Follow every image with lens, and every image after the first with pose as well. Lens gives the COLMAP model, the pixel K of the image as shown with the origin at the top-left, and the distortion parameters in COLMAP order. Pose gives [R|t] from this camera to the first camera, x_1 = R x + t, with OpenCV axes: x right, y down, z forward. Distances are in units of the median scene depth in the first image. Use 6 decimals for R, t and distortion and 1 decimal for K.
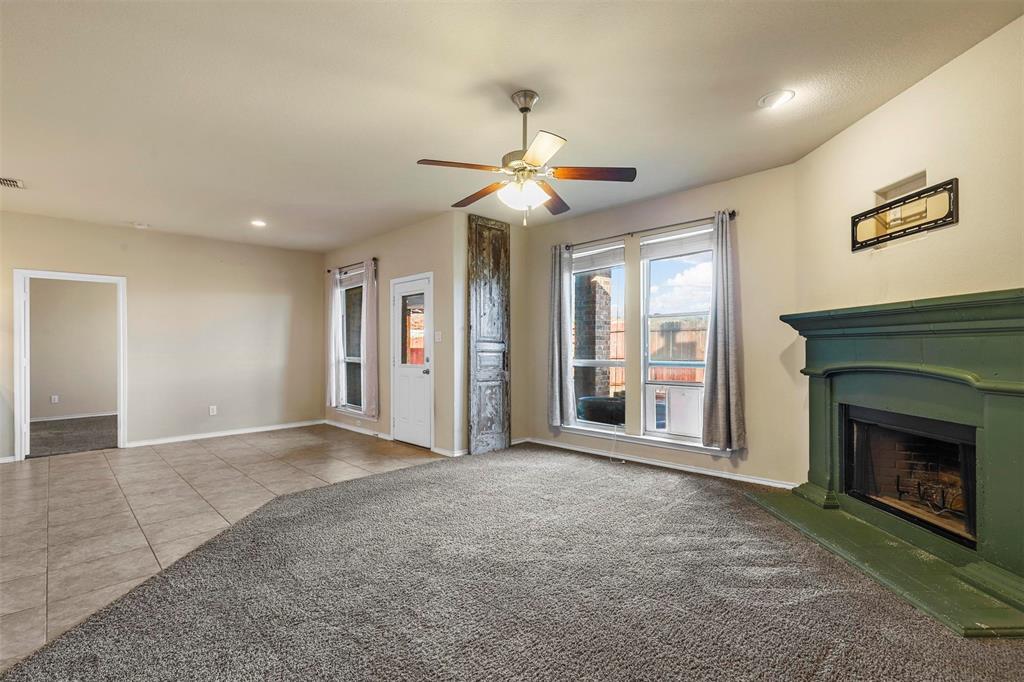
lens RADIAL K [[463.5, 0, 509.1], [0, 463.5, 344.6], [0, 0, 1]] dist [0.002515, 0.000129]
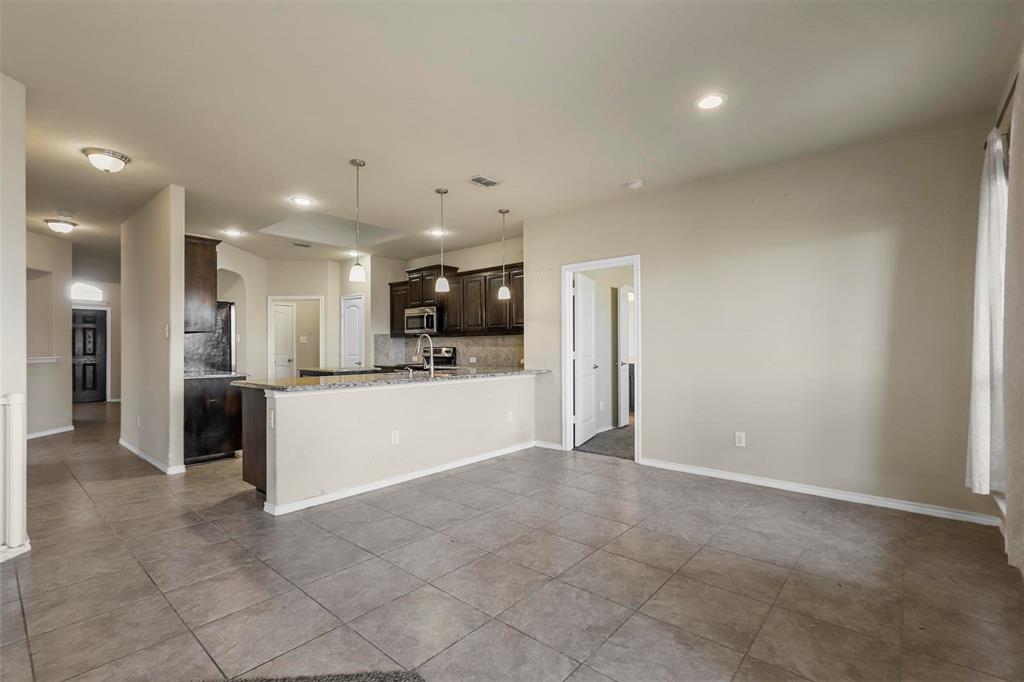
lens RADIAL K [[463.5, 0, 509.1], [0, 463.5, 344.6], [0, 0, 1]] dist [0.002515, 0.000129]
pose [[0.073350, 0.002711, -0.997303, -0.059012], [0.006237, 0.999976, 0.003177, 0.017070], [0.997287, -0.006453, 0.073332, 1.266980]]
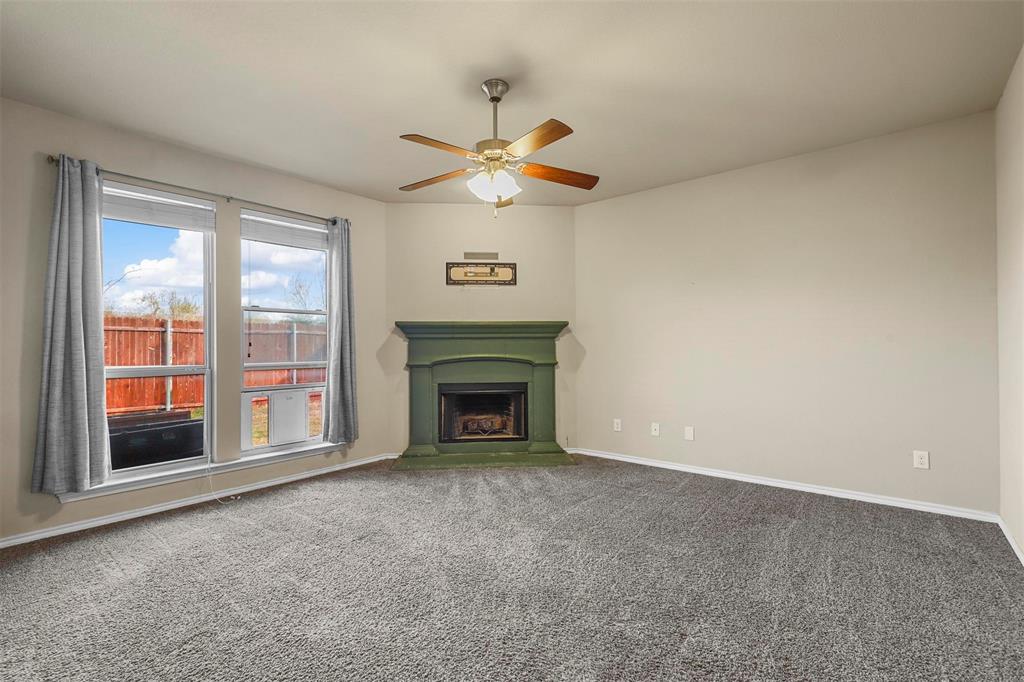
lens RADIAL K [[463.5, 0, 509.1], [0, 463.5, 344.6], [0, 0, 1]] dist [0.002515, 0.000129]
pose [[-0.093134, 0.017550, 0.995499, -0.820905], [0.005154, 0.999840, -0.017144, 0.027943], [-0.995640, 0.003534, -0.093210, 0.934181]]
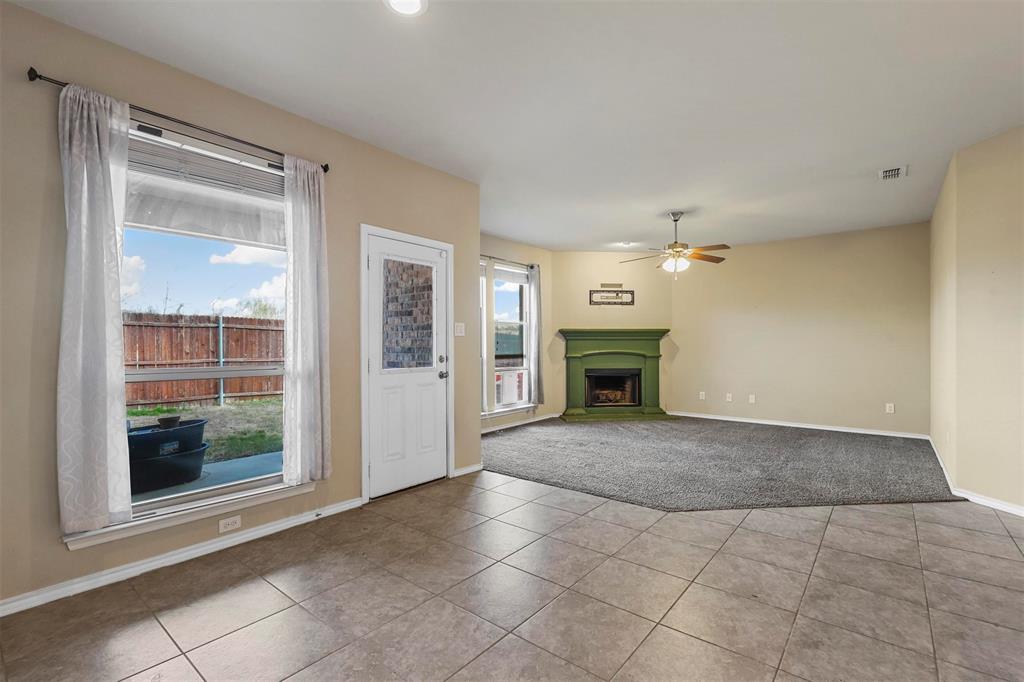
lens RADIAL K [[463.5, 0, 509.1], [0, 463.5, 344.6], [0, 0, 1]] dist [0.002515, 0.000129]
pose [[-0.102049, 0.008995, 0.994739, -1.585417], [-0.000131, 0.999959, -0.009056, 0.027174], [-0.994779, -0.001055, -0.102044, 1.651754]]
